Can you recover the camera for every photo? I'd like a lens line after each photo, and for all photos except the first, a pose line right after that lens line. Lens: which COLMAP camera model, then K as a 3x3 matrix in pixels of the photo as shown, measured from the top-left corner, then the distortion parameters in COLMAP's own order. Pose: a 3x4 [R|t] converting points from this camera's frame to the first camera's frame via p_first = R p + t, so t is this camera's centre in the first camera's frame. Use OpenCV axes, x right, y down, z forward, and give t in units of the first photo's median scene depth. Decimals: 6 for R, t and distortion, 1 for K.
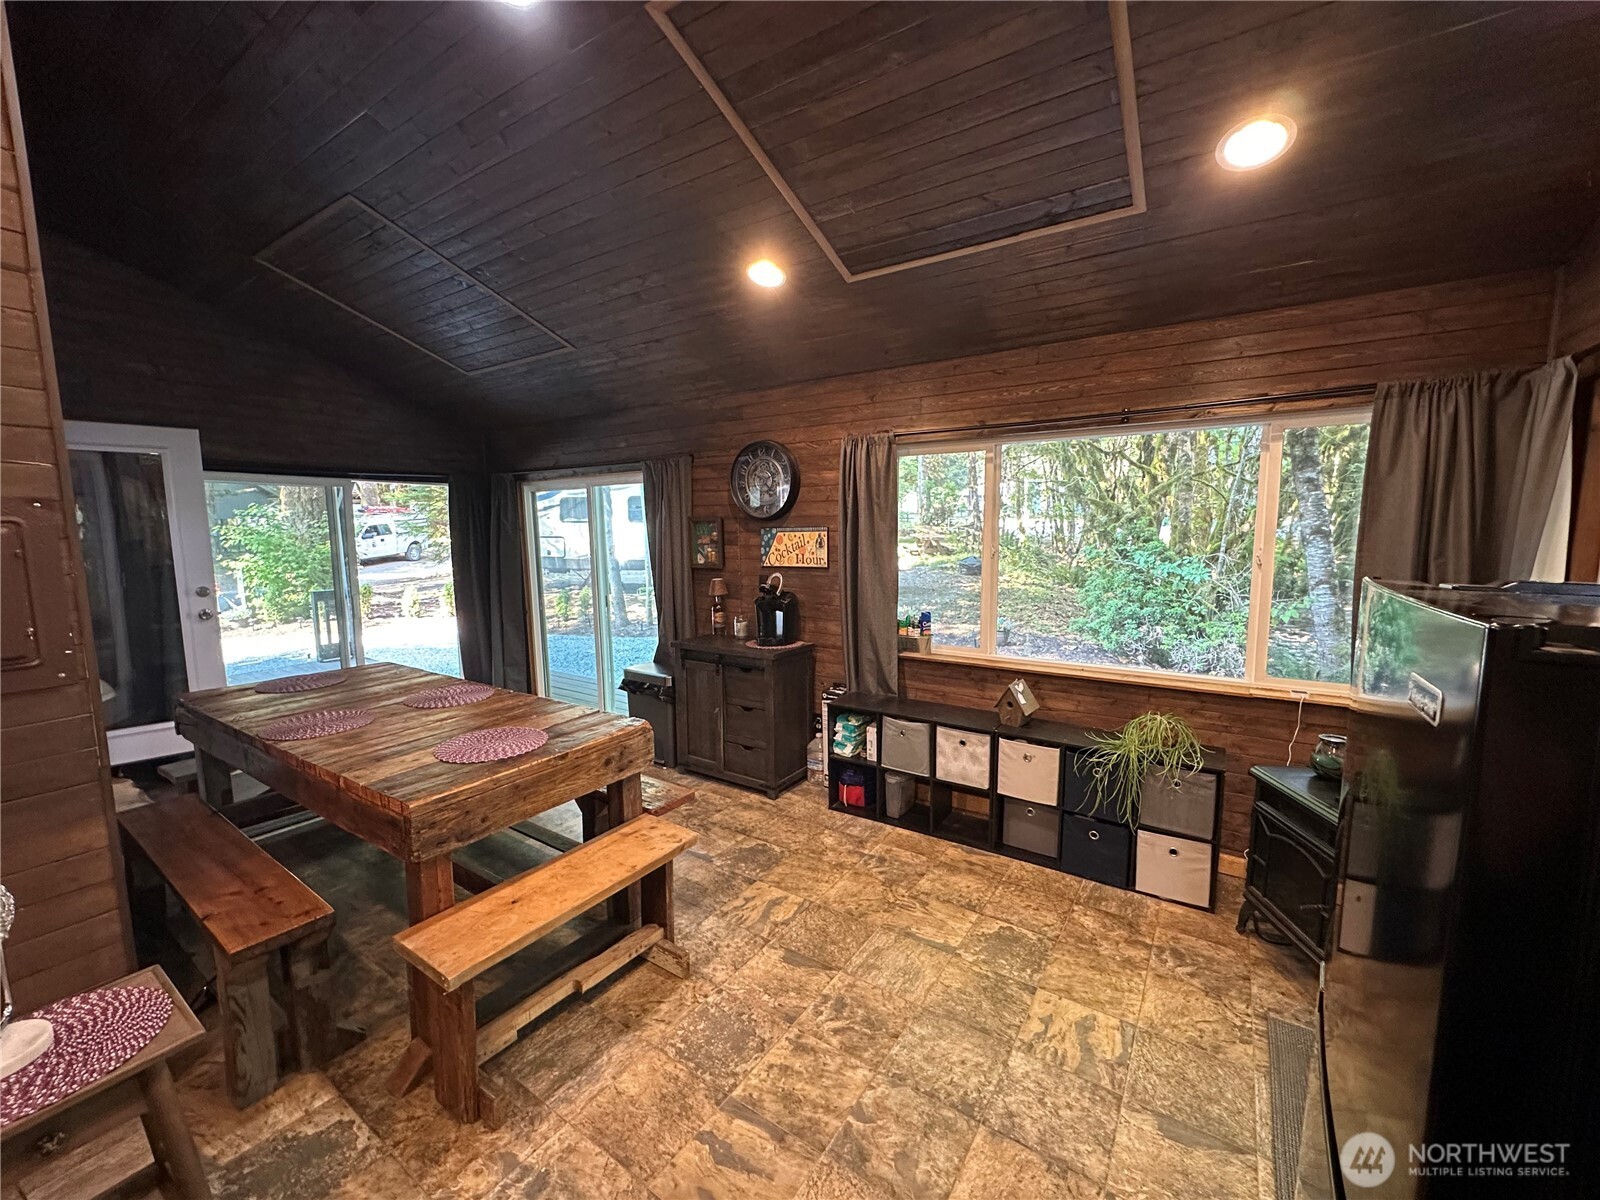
lens RADIAL K [[639.1, 0, 797.3], [0, 639.1, 599.6], [0, 0, 1]] dist [-0.003717, 0.000135]
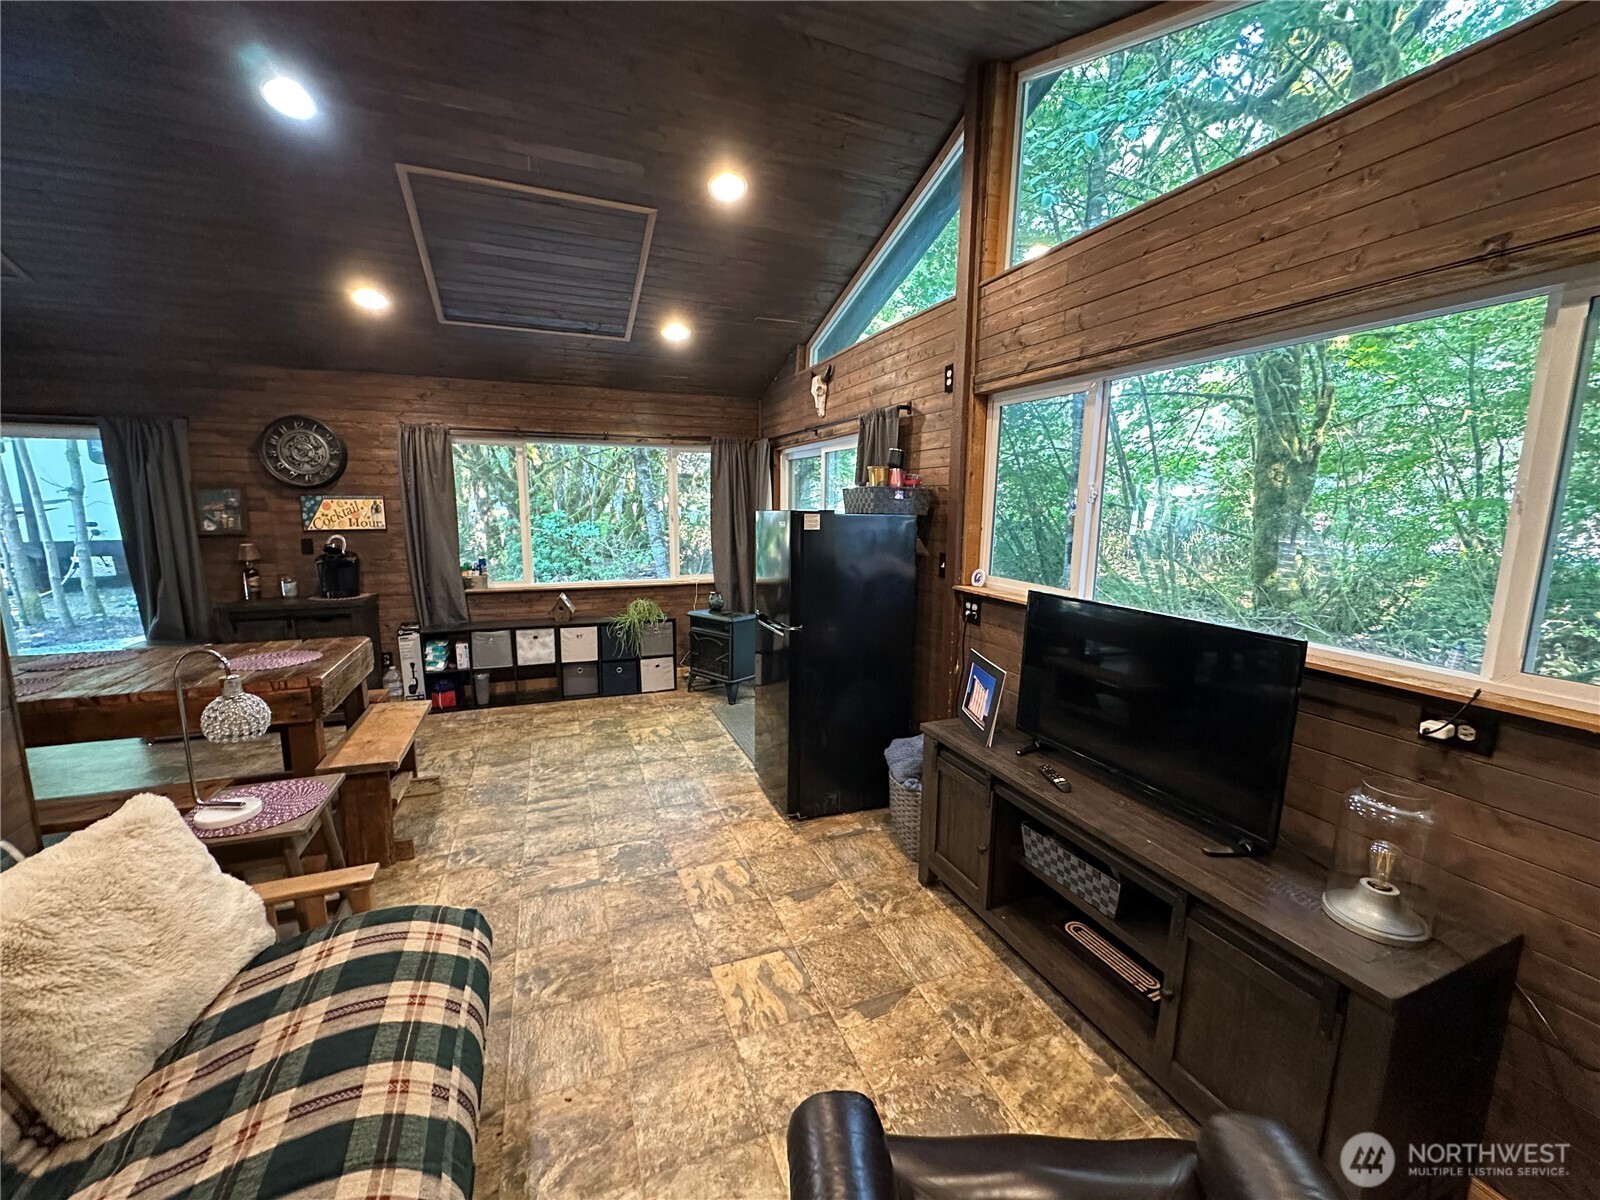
lens RADIAL K [[639.1, 0, 802.7], [0, 639.1, 597.5], [0, 0, 1]] dist [-0.003717, 0.000135]
pose [[0.565458, -0.107846, 0.817696, -0.619295], [0.079271, 0.993931, 0.076272, 0.059752], [-0.820959, 0.021691, 0.570575, -0.411990]]
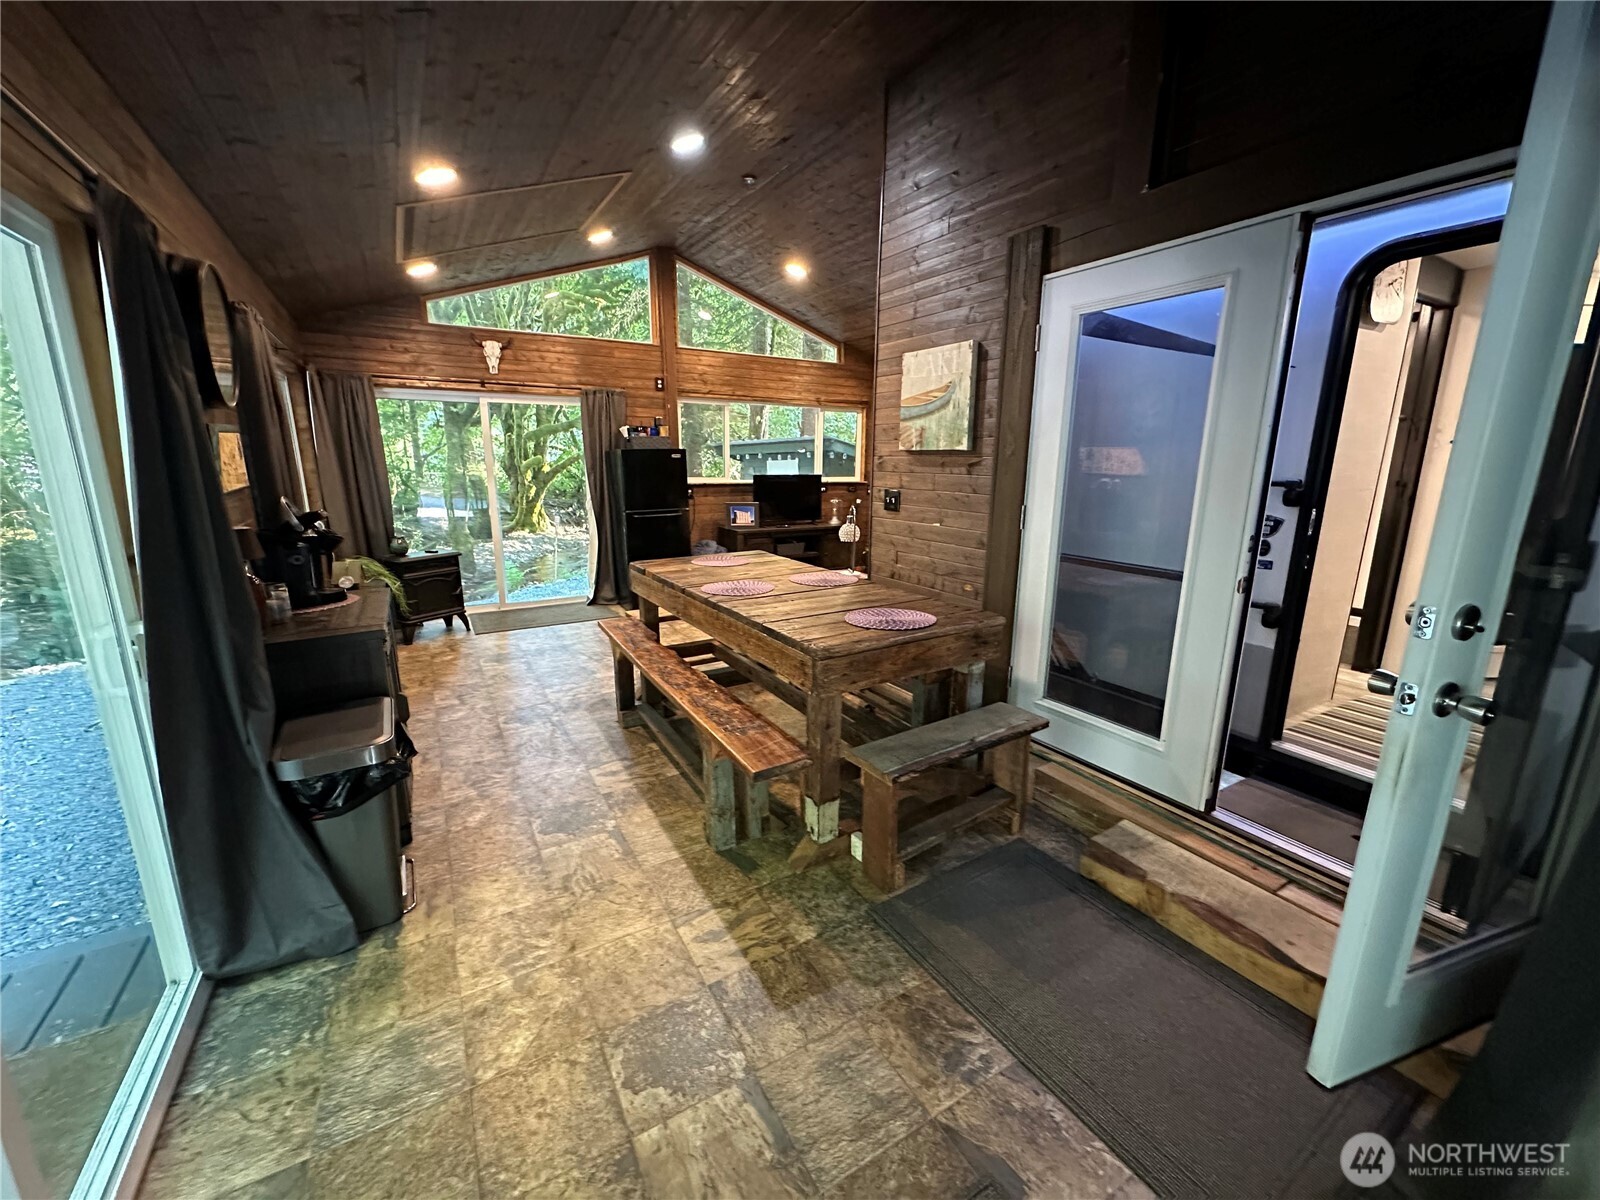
lens RADIAL K [[639.1, 0, 799.8], [0, 639.1, 600.5], [0, 0, 1]] dist [-0.003717, 0.000135]
pose [[-0.902980, -0.097137, 0.418559, -1.067564], [0.047977, 0.945228, 0.322866, -0.215967], [-0.426996, 0.311623, -0.848861, 2.183113]]
